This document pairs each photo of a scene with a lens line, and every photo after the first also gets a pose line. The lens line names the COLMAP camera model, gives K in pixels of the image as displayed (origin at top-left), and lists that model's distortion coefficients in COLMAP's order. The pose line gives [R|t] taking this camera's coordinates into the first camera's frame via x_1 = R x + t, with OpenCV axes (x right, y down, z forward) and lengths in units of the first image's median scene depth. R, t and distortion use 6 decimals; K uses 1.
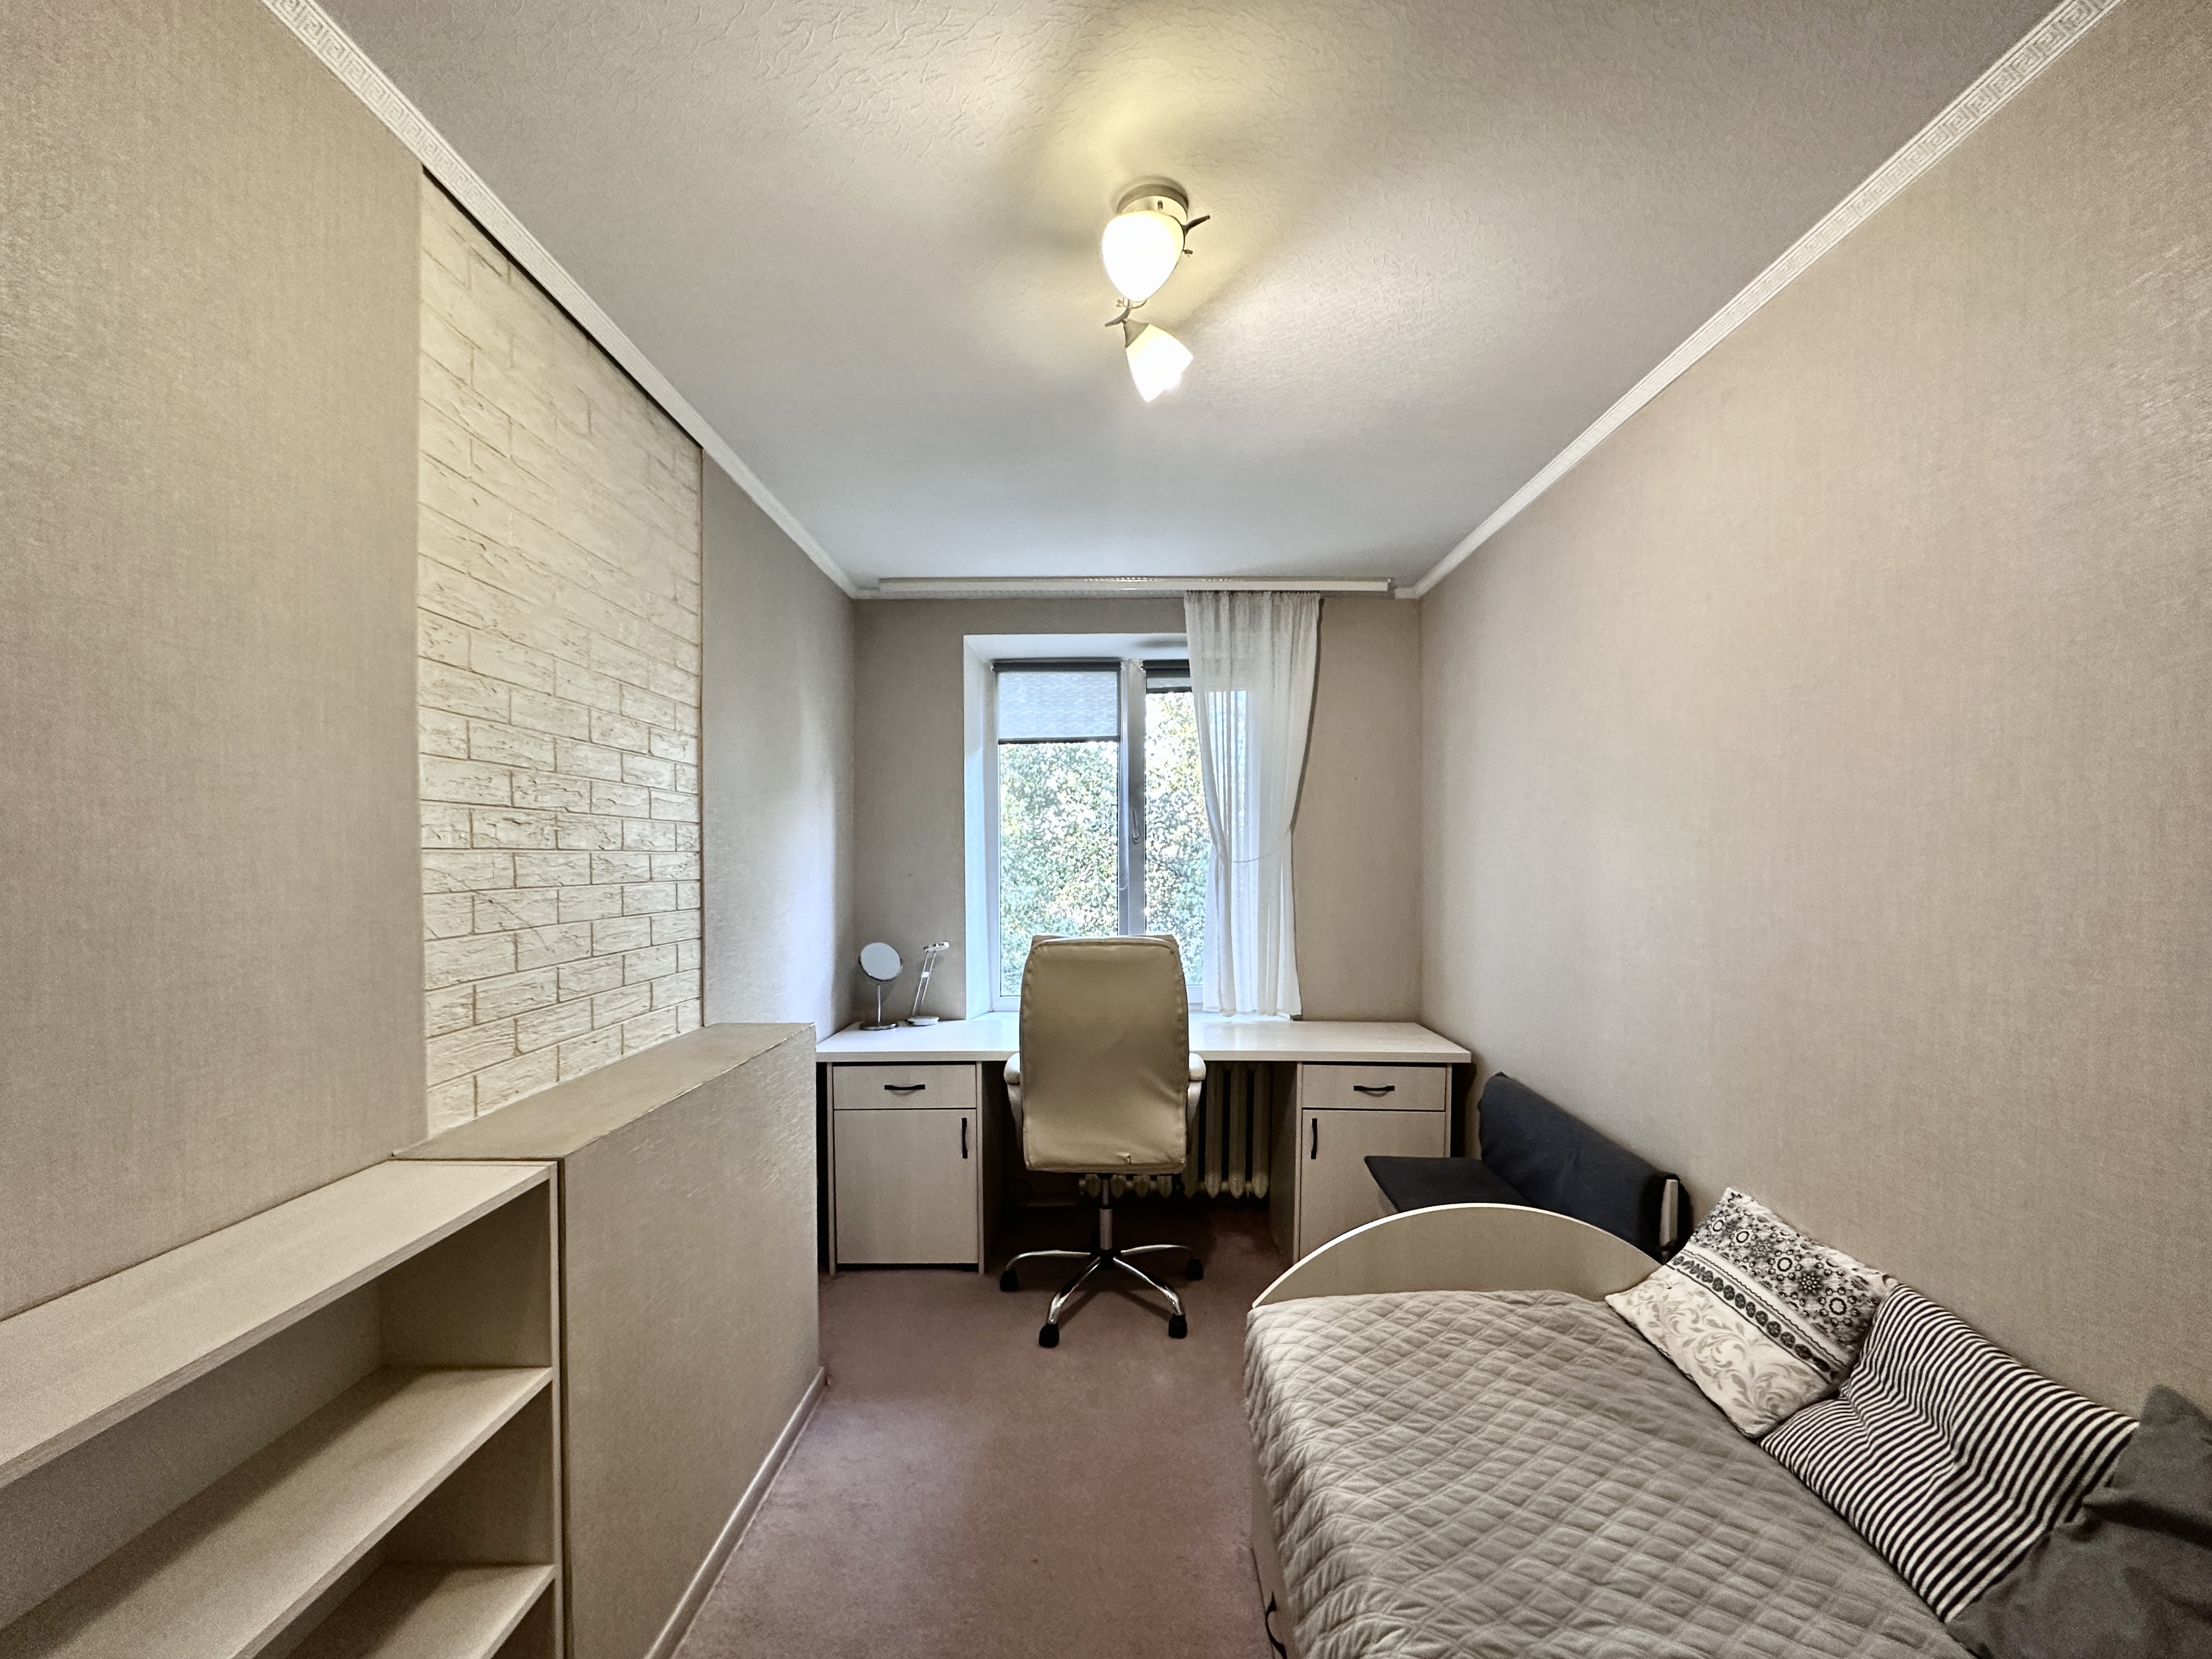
lens RADIAL K [[897.6, 0, 1109.8], [0, 897.6, 836.0], [0, 0, 1]] dist [-0.002477, 0.000501]
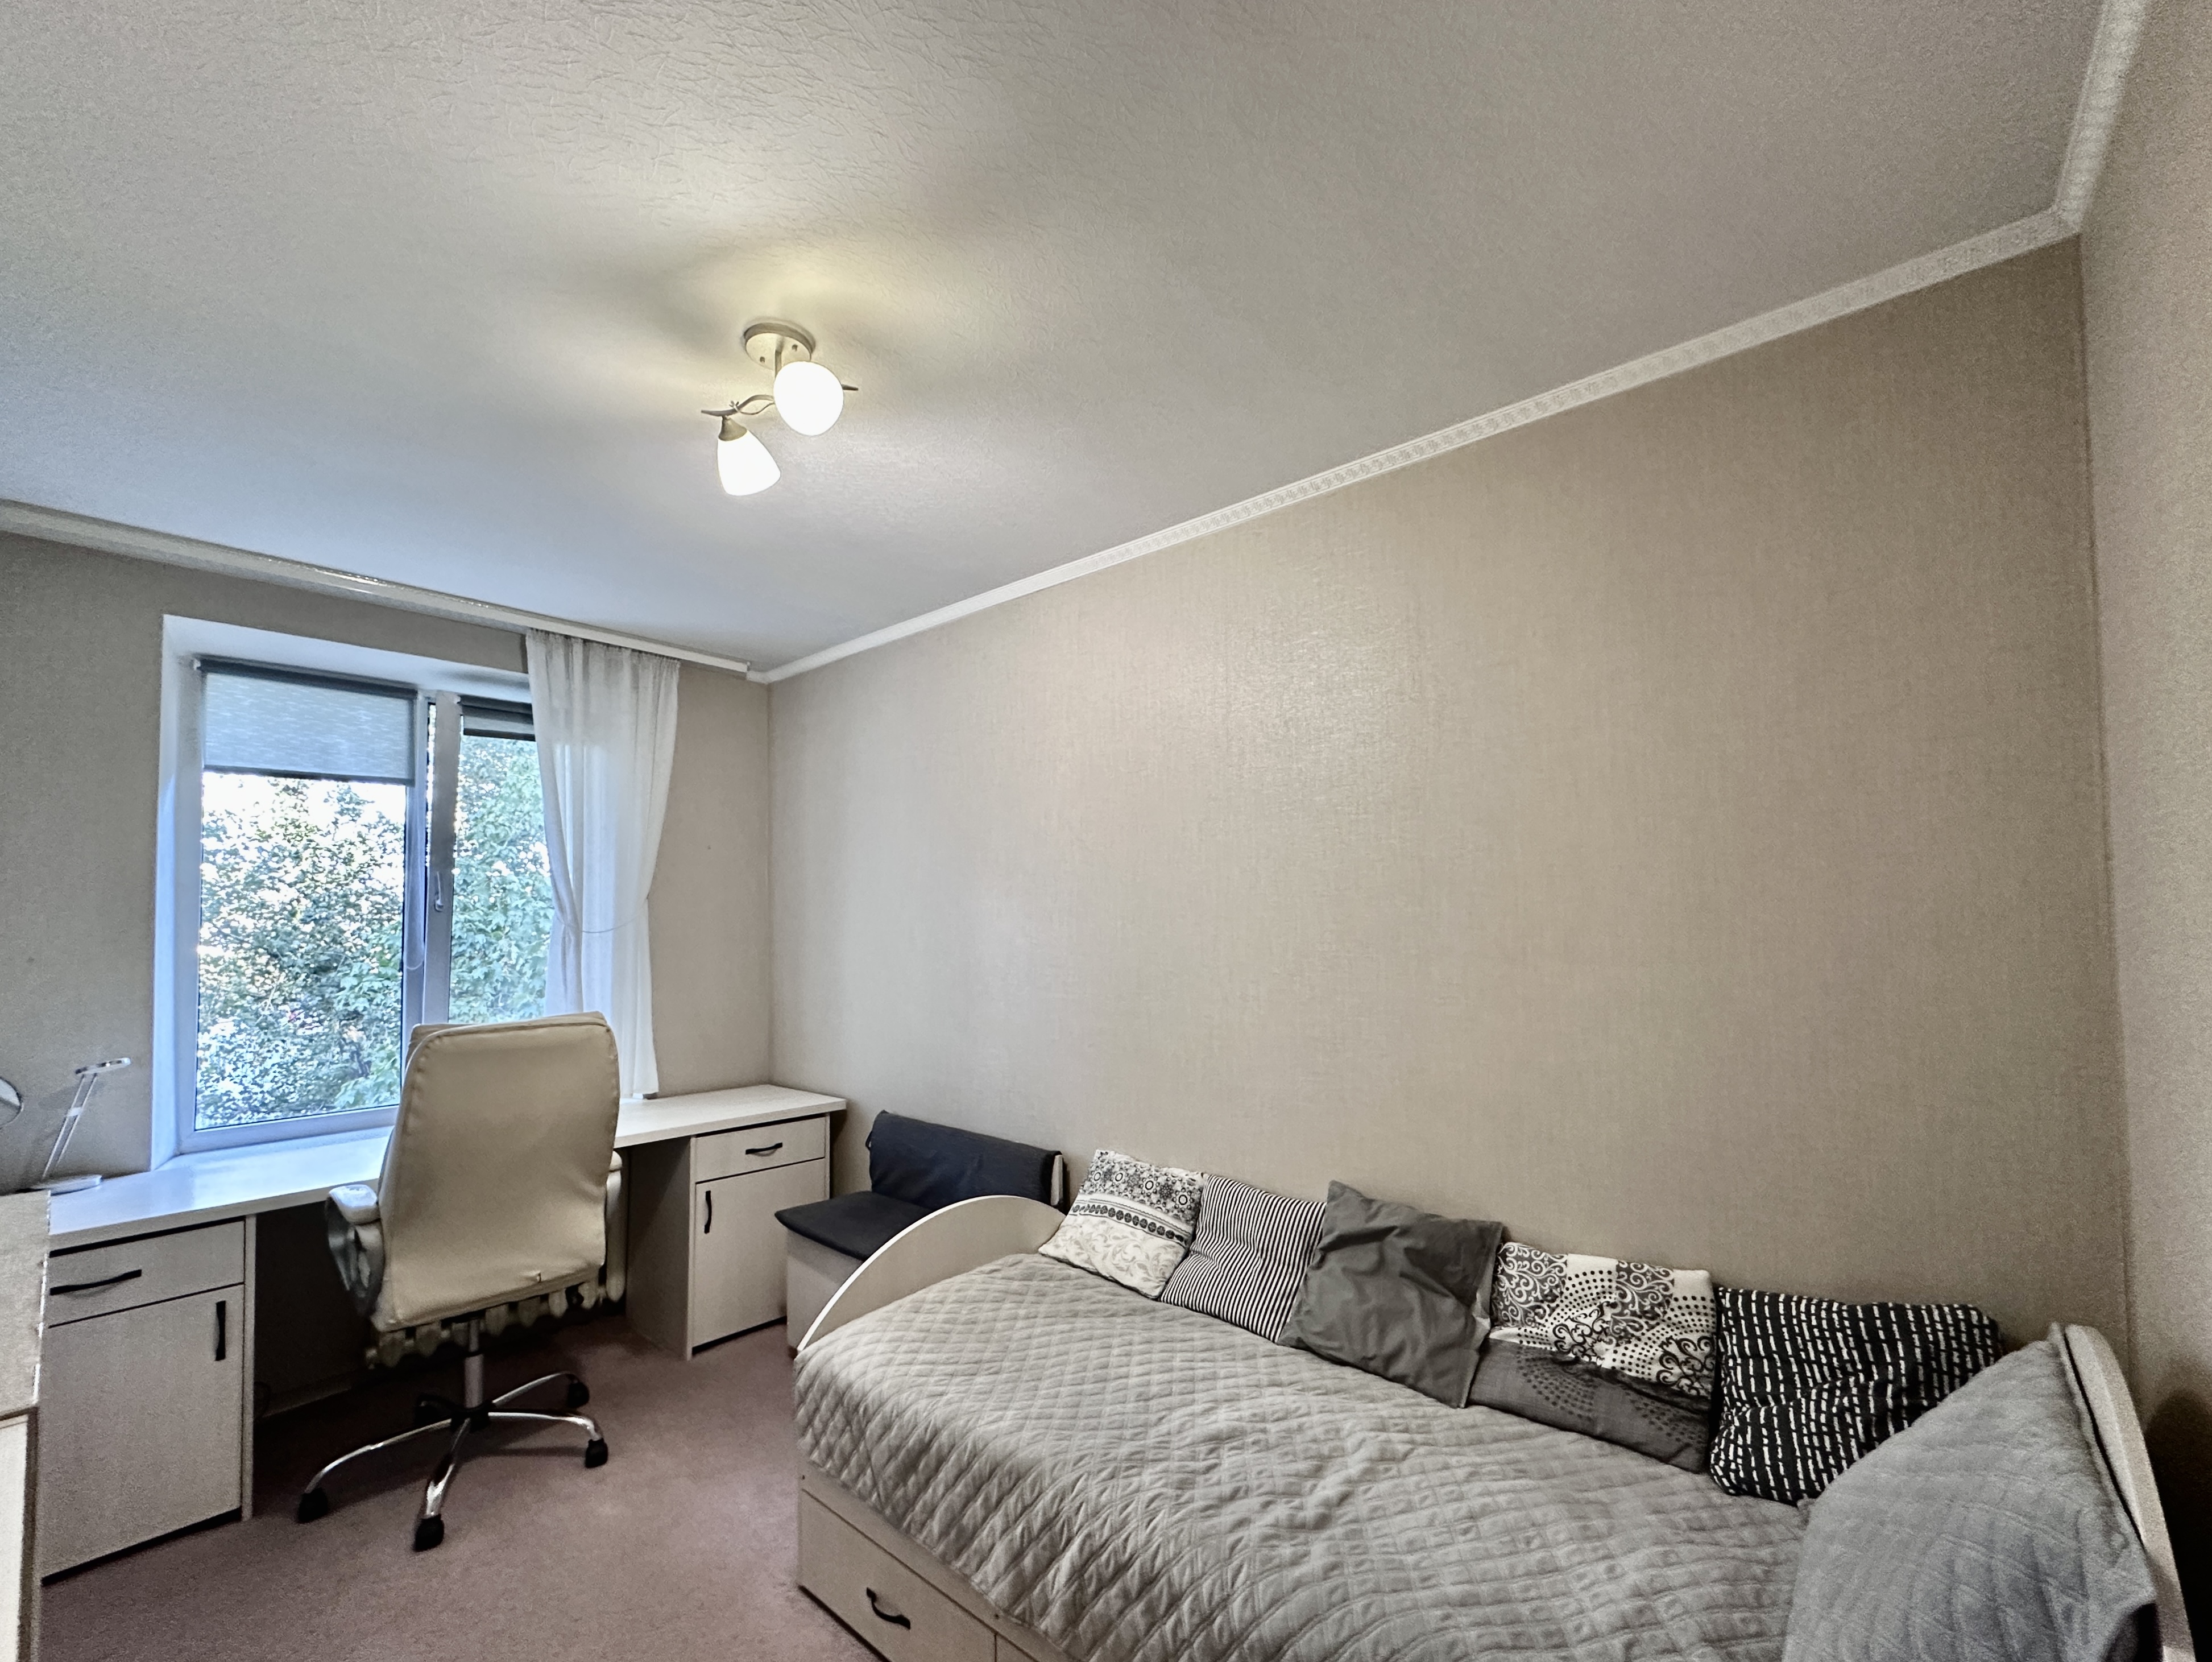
lens RADIAL K [[885.1, 0, 1106.9], [0, 885.1, 826.2], [0, 0, 1]] dist [-0.002180, -0.000144]
pose [[0.670756, 0.073919, 0.737985, -0.272340], [-0.008127, 0.995694, -0.092346, -0.000203], [-0.741634, 0.055944, 0.668468, -0.004370]]
